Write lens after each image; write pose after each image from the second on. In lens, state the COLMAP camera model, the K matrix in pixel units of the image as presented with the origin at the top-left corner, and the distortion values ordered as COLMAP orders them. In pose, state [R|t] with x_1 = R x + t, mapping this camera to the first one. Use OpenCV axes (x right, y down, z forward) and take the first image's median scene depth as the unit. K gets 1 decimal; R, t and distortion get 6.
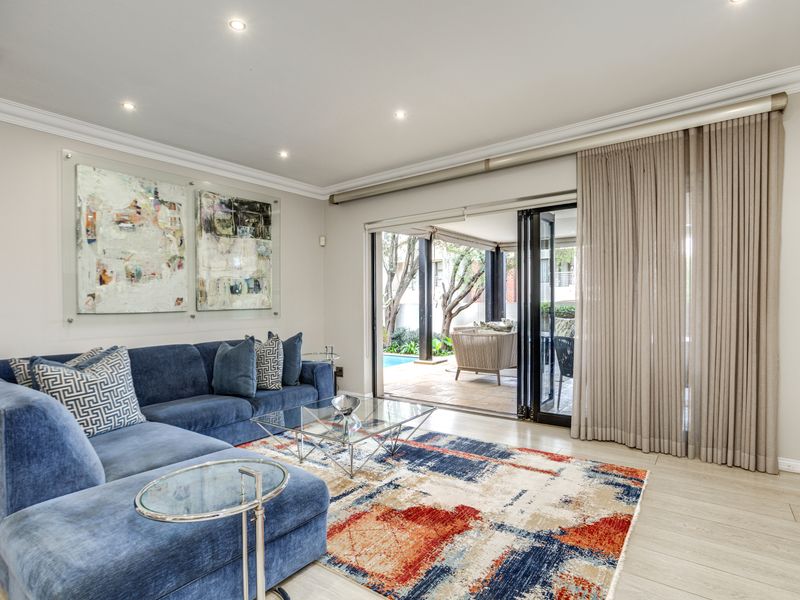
lens RADIAL K [[422.6, 0, 400.0], [0, 422.6, 300.0], [0, 0, 1]] dist [0.000742, 0.000097]
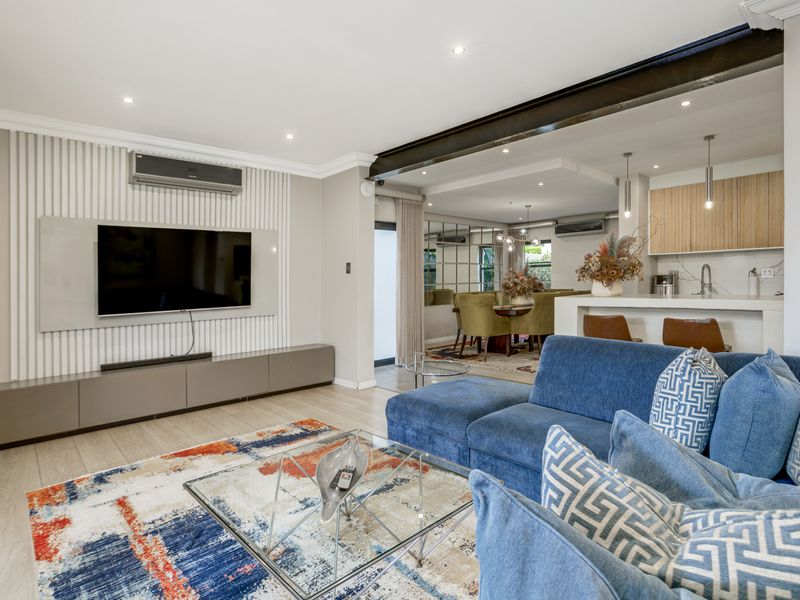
lens RADIAL K [[422.6, 0, 400.0], [0, 422.6, 300.0], [0, 0, 1]] dist [0.000742, 0.000097]
pose [[-0.983374, 0.027859, 0.179443, -0.366764], [0.034480, 0.998831, 0.033881, -0.002188], [-0.178289, 0.039505, -0.983185, 1.774771]]
